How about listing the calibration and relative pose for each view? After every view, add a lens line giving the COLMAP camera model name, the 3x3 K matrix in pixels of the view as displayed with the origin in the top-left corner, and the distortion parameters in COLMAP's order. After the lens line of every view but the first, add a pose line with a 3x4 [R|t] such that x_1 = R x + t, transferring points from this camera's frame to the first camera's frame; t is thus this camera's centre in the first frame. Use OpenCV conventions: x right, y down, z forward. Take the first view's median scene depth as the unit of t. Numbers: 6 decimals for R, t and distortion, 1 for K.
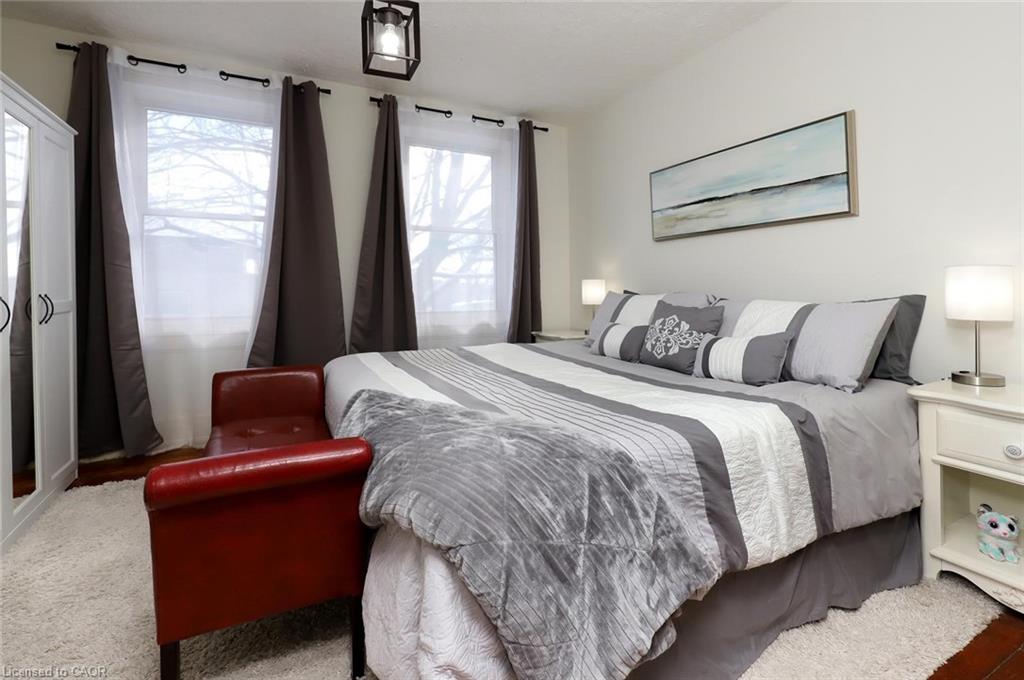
lens RADIAL K [[475.3, 0, 509.7], [0, 475.3, 294.6], [0, 0, 1]] dist [0.000120, 0.000003]
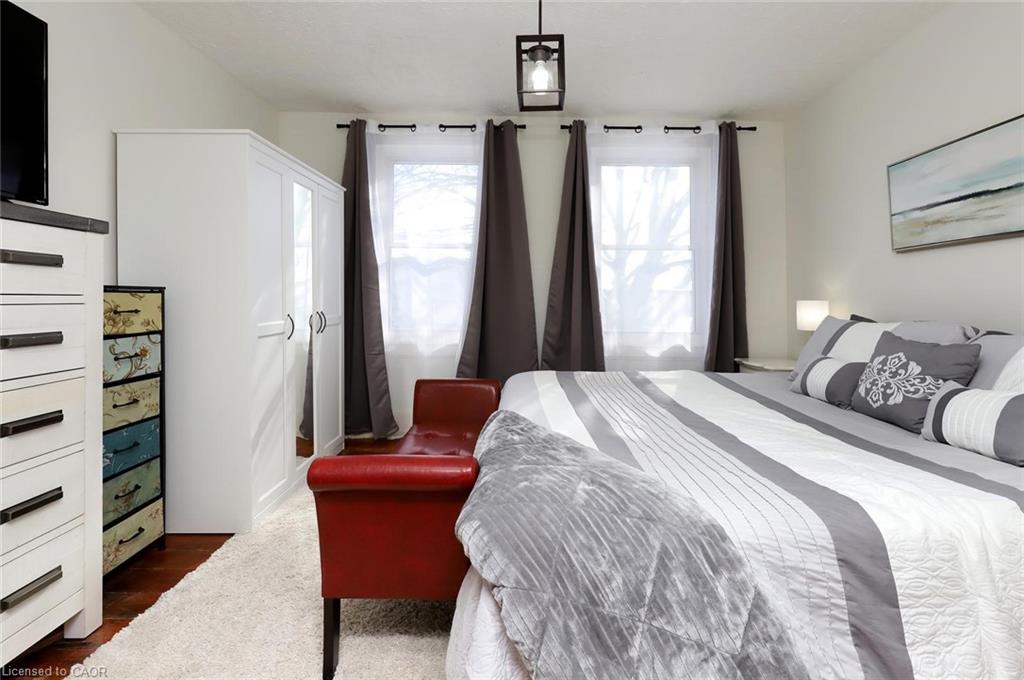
lens RADIAL K [[473.4, 0, 512.8], [0, 473.4, 303.0], [0, 0, 1]] dist [-0.001128, -0.000175]
pose [[0.892300, 0.007771, -0.451375, 0.131931], [-0.012641, 0.999890, -0.007776, -0.022219], [0.451265, 0.012644, 0.892300, 0.041511]]
